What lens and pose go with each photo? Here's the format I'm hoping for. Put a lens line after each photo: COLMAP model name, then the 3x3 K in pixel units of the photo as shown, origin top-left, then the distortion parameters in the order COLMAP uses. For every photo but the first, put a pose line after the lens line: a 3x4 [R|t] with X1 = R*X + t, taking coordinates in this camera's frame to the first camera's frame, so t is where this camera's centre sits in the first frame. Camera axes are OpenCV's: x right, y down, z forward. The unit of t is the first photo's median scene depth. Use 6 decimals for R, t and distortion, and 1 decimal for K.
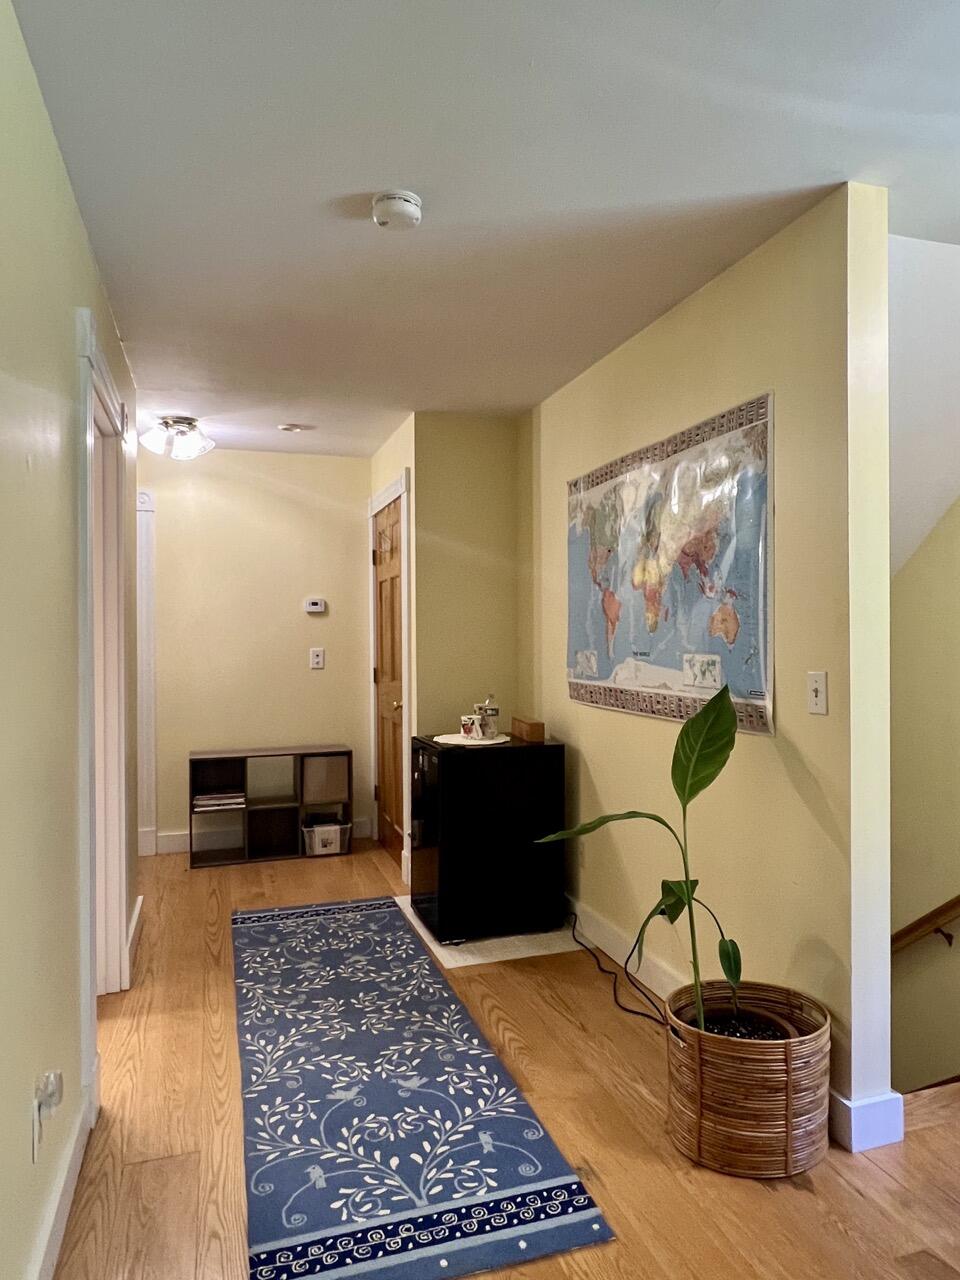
lens RADIAL K [[785.8, 0, 478.4], [0, 785.8, 639.9], [0, 0, 1]] dist [-0.001483, -0.003509]
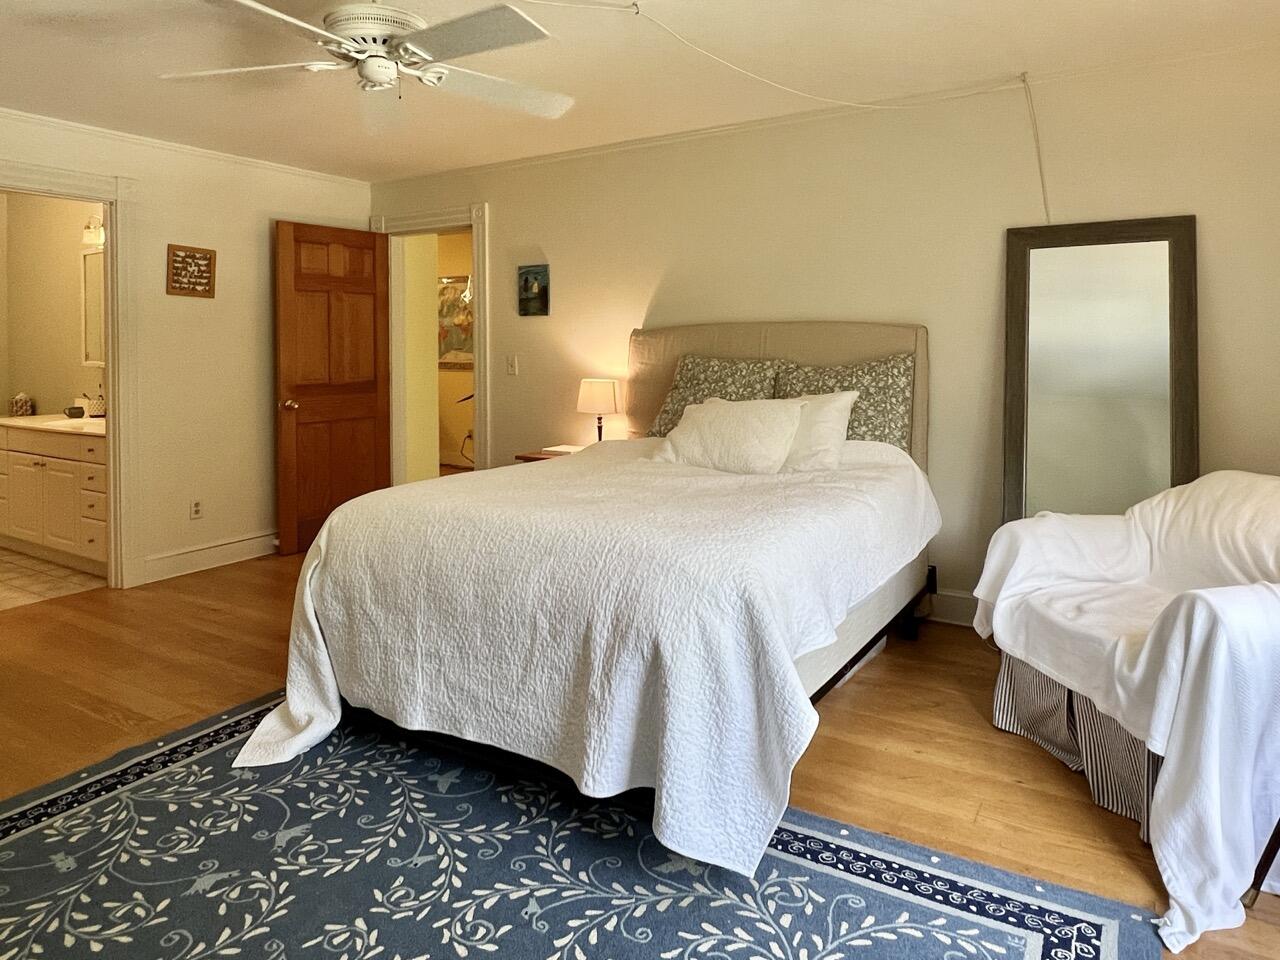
lens RADIAL K [[785.8, 0, 639.1], [0, 785.8, 479.5], [0, 0, 1]] dist [-0.001483, -0.003509]
pose [[-0.728208, 0.107133, -0.676931, 0.077687], [-0.011424, 0.985672, 0.168285, 0.072419], [0.685261, 0.130280, -0.716550, 1.781166]]
